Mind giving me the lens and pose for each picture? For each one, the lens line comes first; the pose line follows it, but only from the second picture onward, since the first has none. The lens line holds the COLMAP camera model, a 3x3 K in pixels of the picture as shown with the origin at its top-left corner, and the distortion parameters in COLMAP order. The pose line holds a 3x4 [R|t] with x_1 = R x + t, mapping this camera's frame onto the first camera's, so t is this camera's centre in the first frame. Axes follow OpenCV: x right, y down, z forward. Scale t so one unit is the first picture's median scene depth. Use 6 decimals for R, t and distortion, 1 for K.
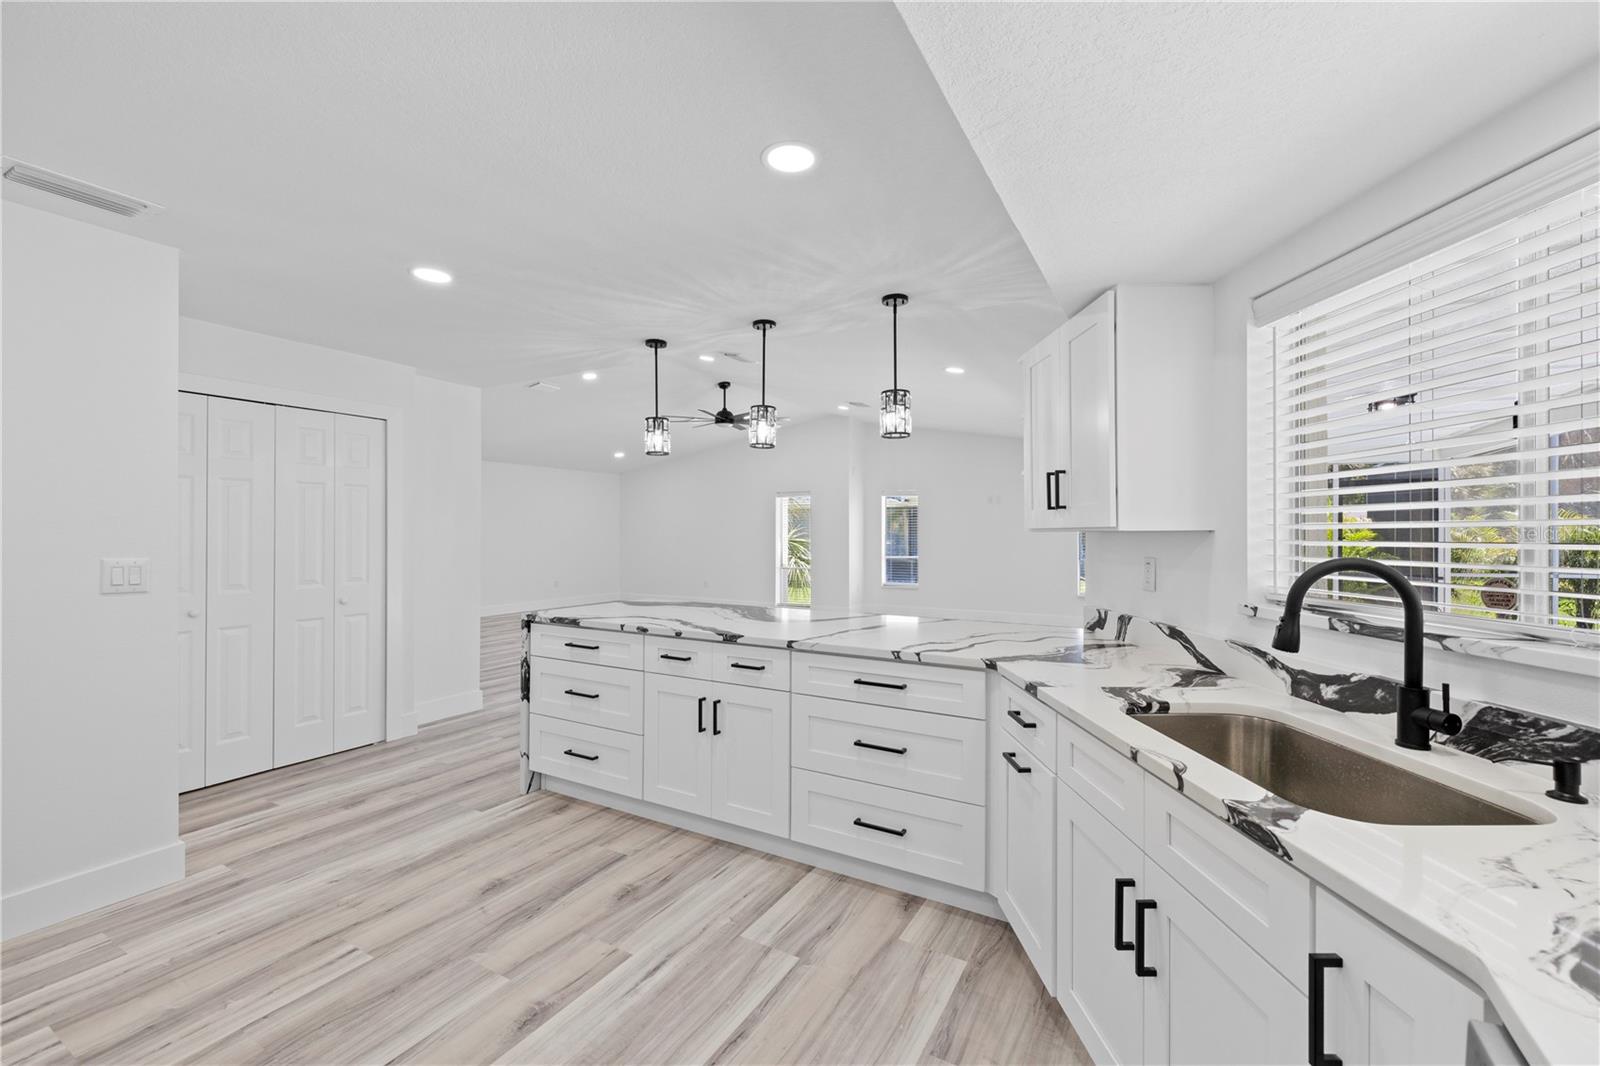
lens RADIAL K [[672.7, 0, 794.4], [0, 672.7, 529.1], [0, 0, 1]] dist [0.002224, -0.000072]
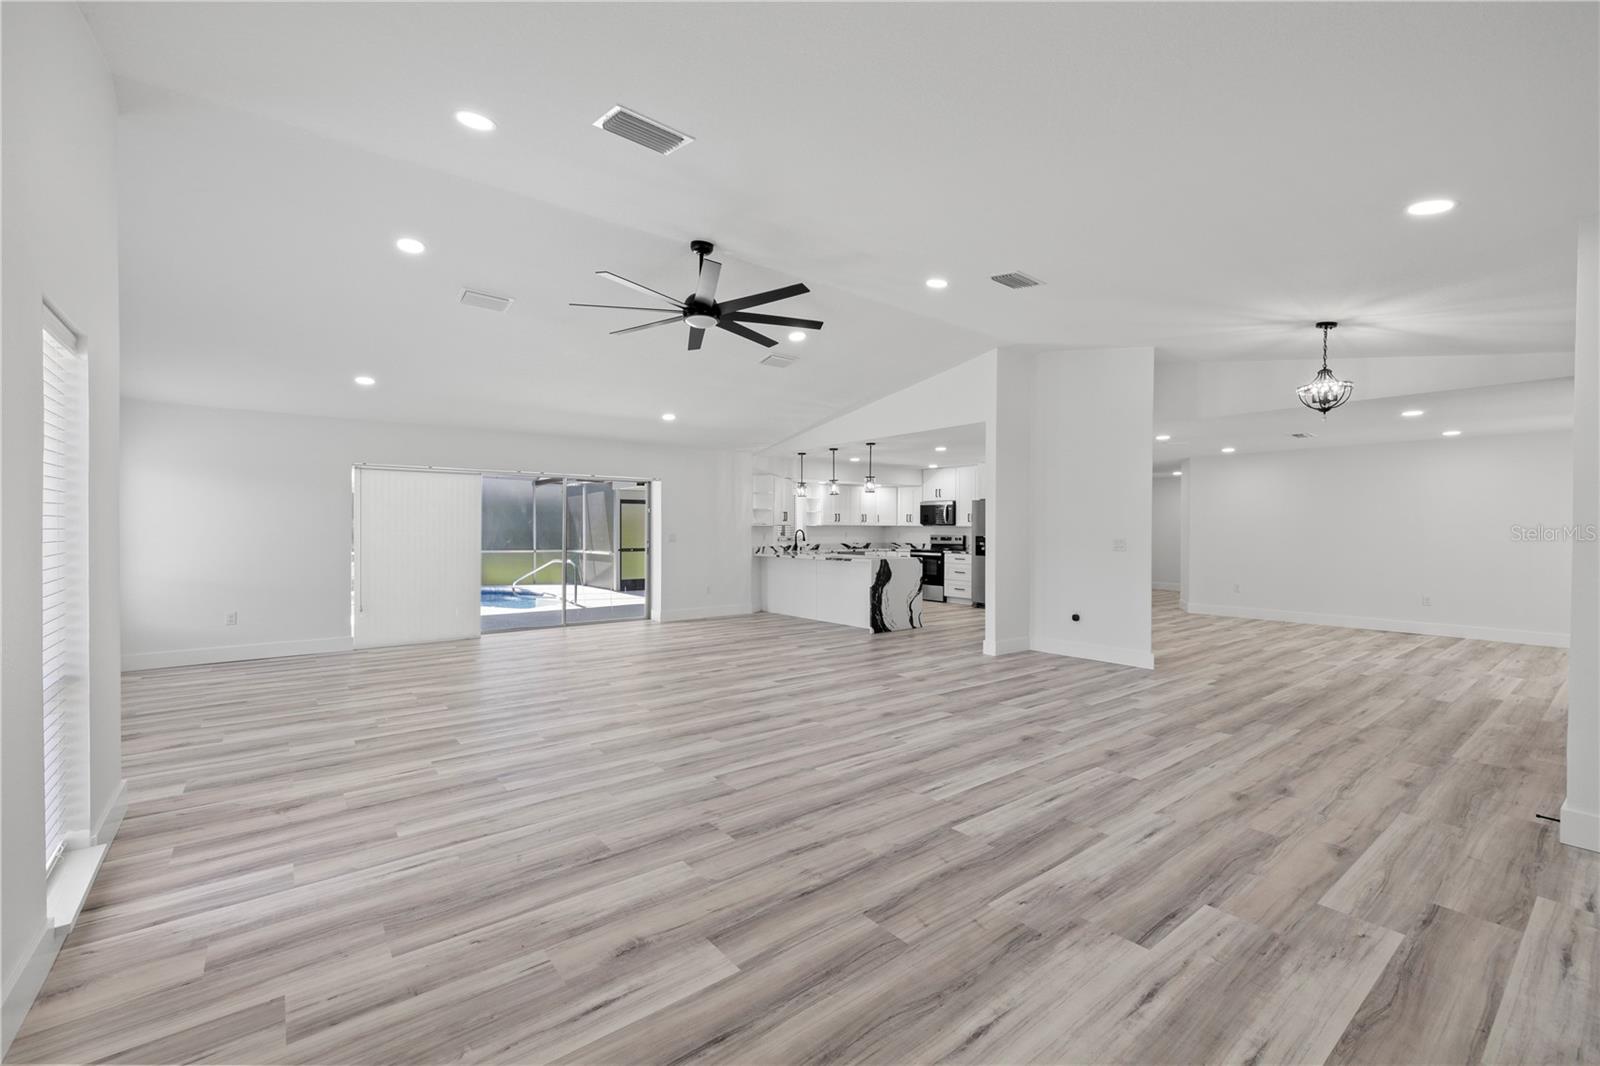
lens RADIAL K [[672.7, 0, 794.4], [0, 672.7, 529.1], [0, 0, 1]] dist [0.002224, -0.000072]
pose [[-0.928345, -0.004179, 0.371697, -1.288842], [-0.005152, 0.999985, -0.001625, 0.028684], [-0.371685, -0.003424, -0.928353, 5.080611]]
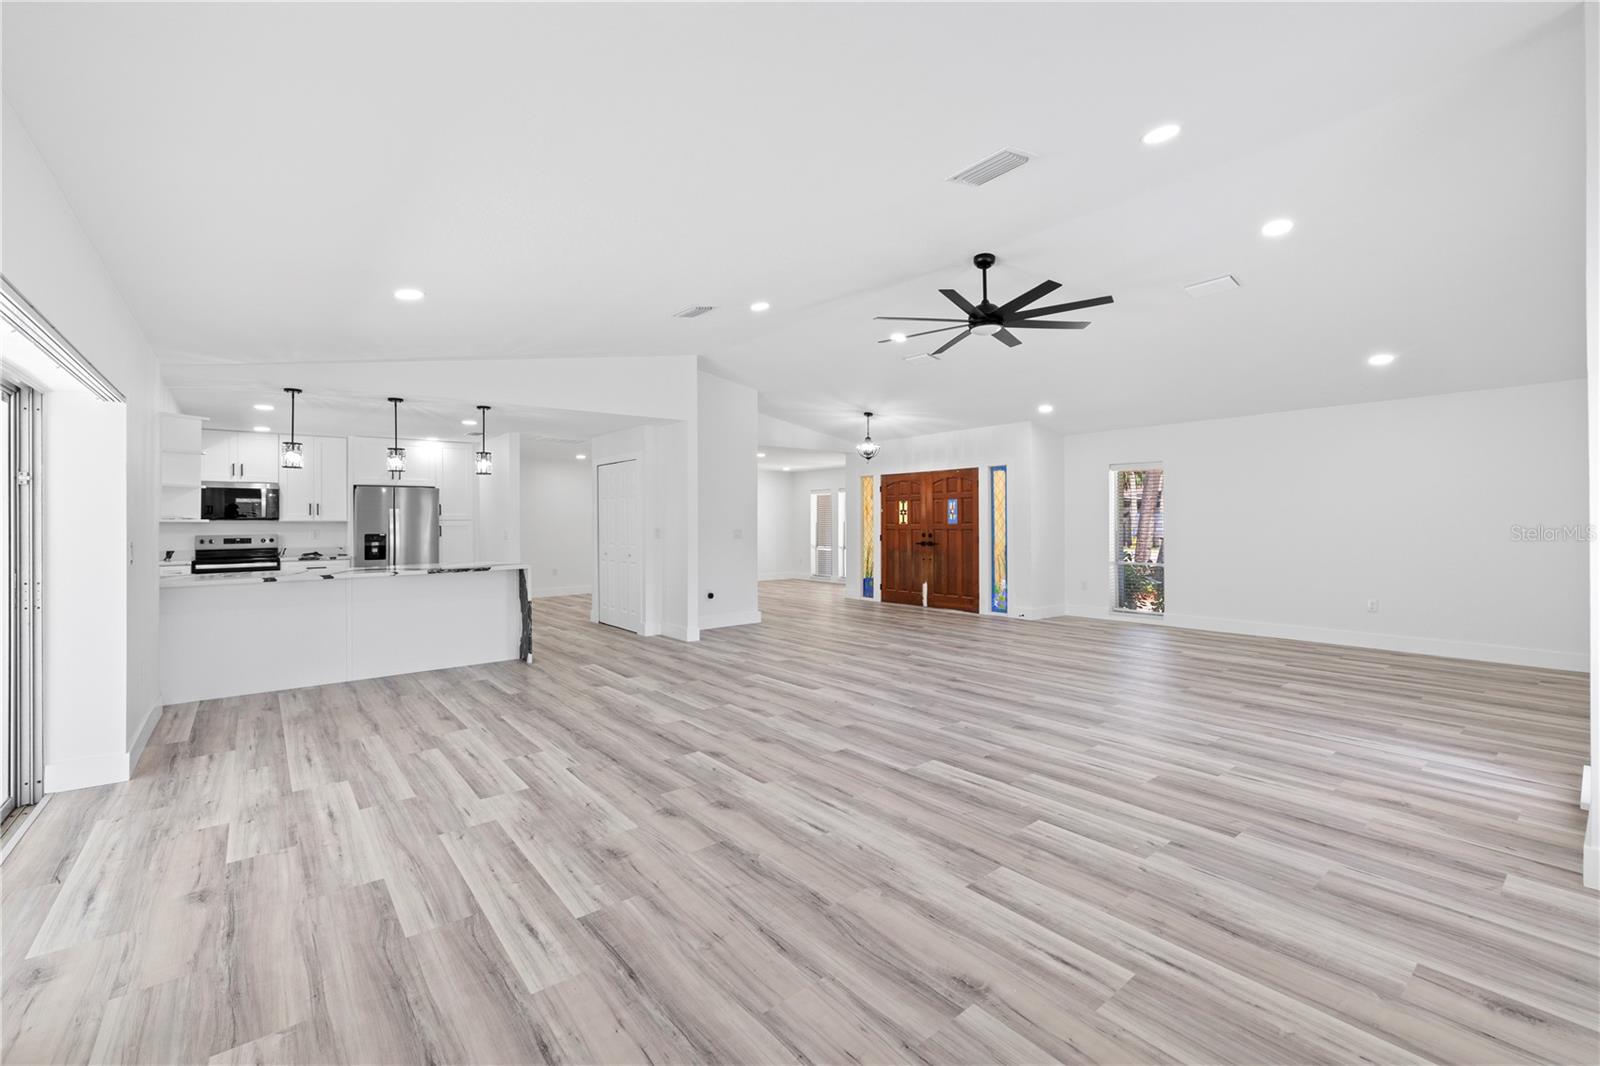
lens RADIAL K [[670.5, 0, 801.5], [0, 670.5, 517.4], [0, 0, 1]] dist [0.000983, -0.000150]
pose [[-0.353593, -0.002168, -0.935397, 1.675167], [0.009626, 0.999936, -0.005956, 0.018871], [0.935350, -0.011110, -0.353549, 3.647237]]
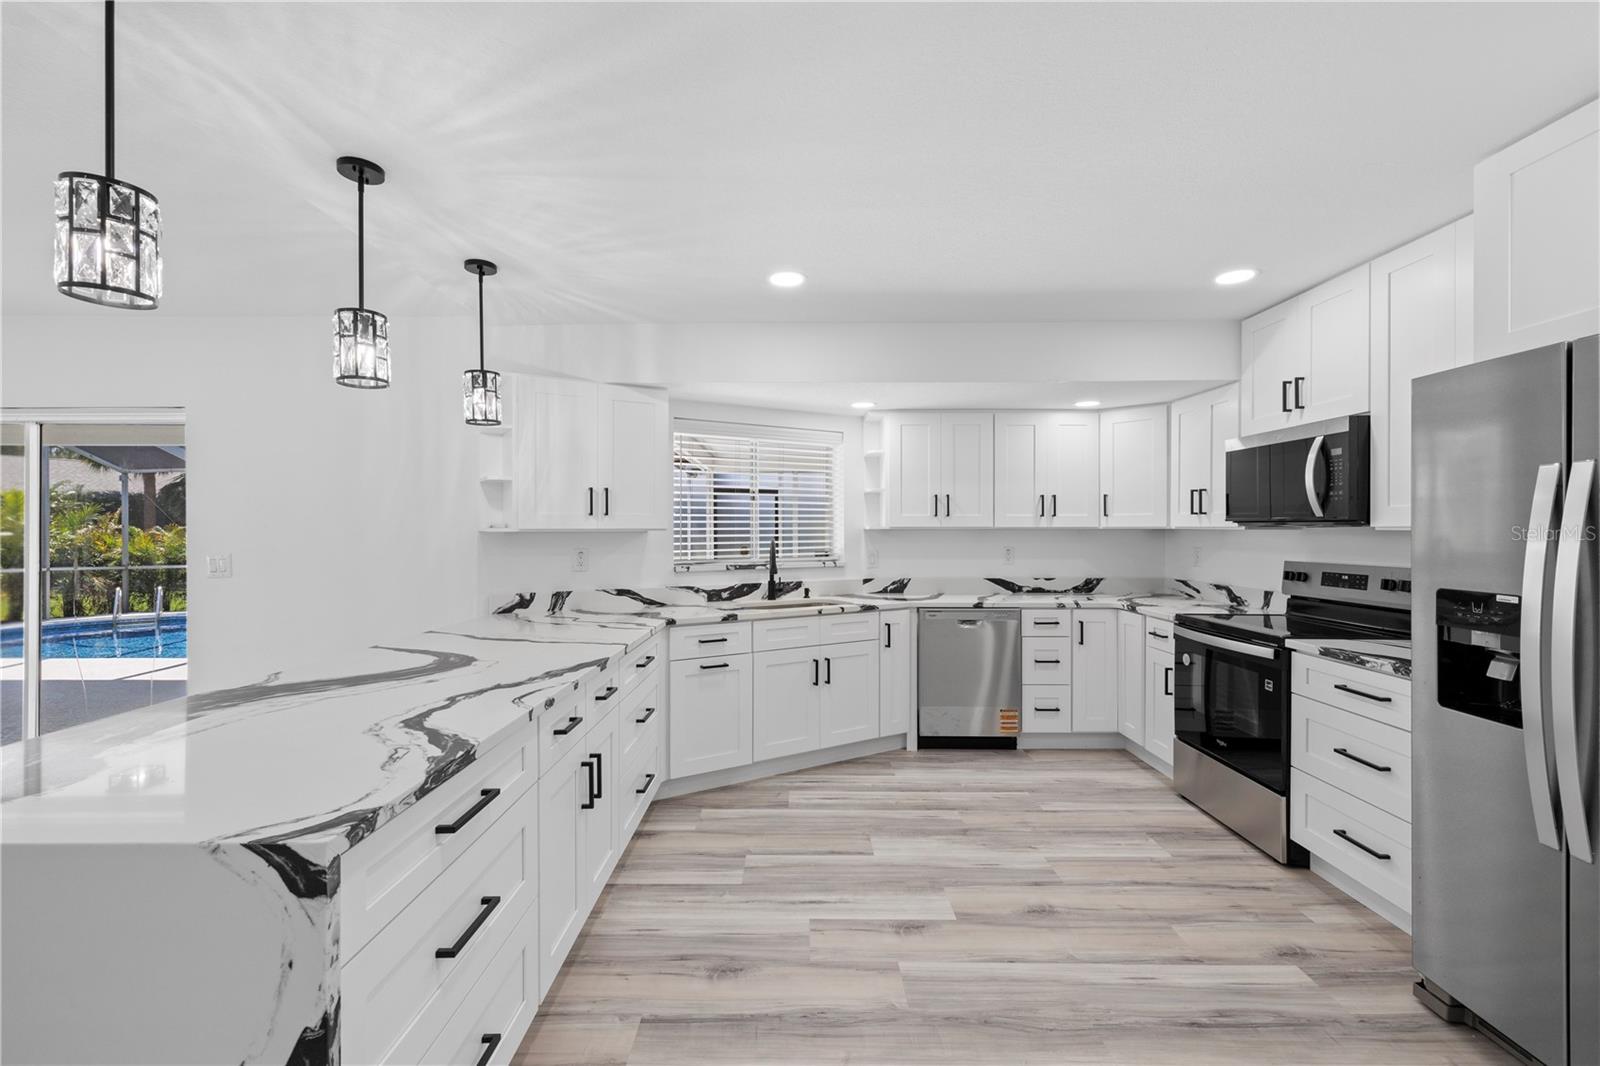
lens RADIAL K [[672.7, 0, 794.4], [0, 672.7, 529.1], [0, 0, 1]] dist [0.002224, -0.000072]
pose [[-0.497935, 0.000483, 0.867214, -1.031483], [-0.004005, 0.999988, -0.002857, 0.000718], [-0.867205, -0.004896, -0.497927, 1.373904]]
